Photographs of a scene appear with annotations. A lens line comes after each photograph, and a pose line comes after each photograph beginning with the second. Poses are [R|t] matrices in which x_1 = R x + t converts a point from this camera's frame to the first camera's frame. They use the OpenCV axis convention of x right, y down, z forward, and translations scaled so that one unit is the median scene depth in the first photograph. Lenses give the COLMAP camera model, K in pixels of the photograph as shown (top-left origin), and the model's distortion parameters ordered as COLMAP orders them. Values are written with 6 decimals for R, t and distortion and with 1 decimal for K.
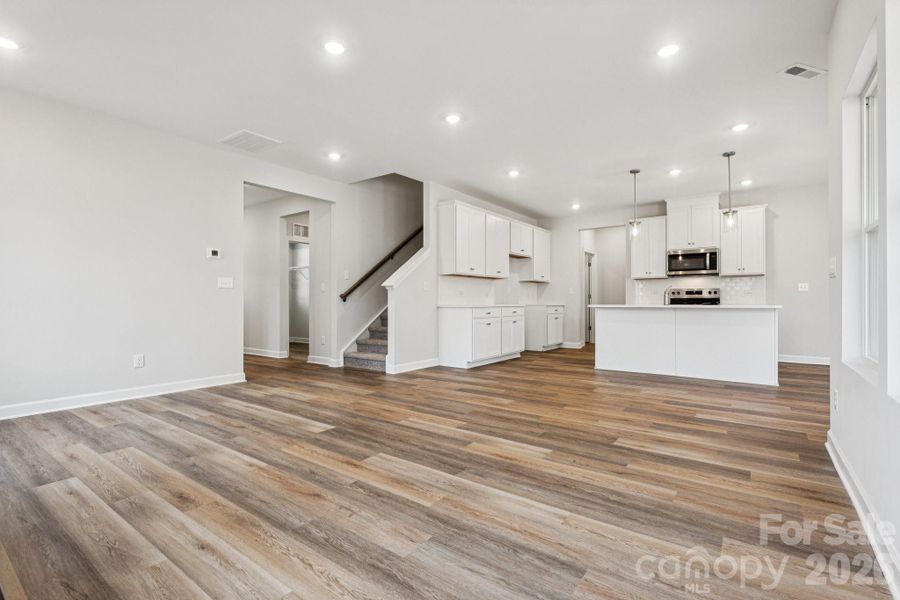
lens RADIAL K [[422.7, 0, 451.5], [0, 422.7, 303.1], [0, 0, 1]] dist [-0.003124, 0.000166]
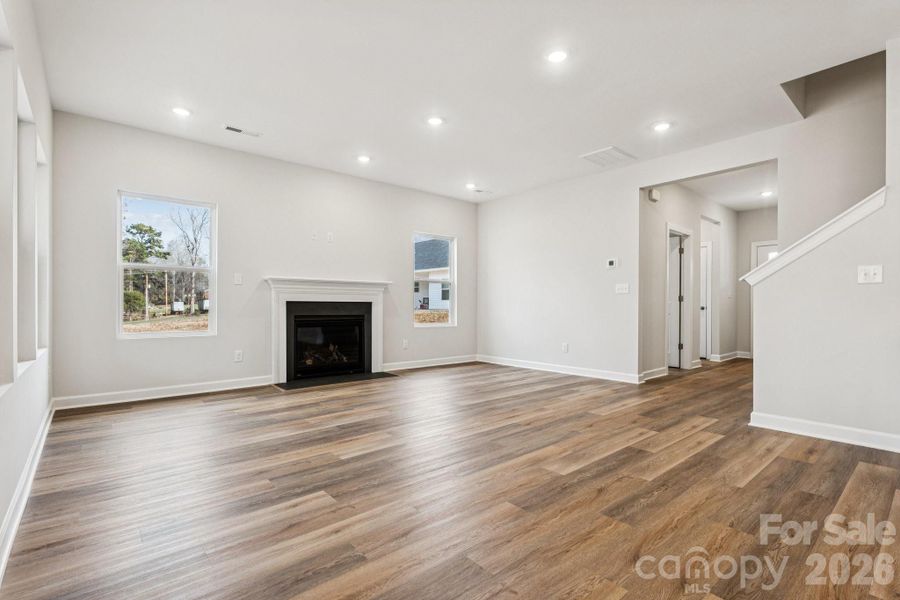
lens RADIAL K [[422.7, 0, 451.4], [0, 422.7, 302.4], [0, 0, 1]] dist [-0.003124, 0.000166]
pose [[-0.228082, -0.001360, -0.973641, 1.177741], [-0.004670, 0.999989, -0.000303, -0.017501], [0.973631, 0.004477, -0.228085, 1.522289]]
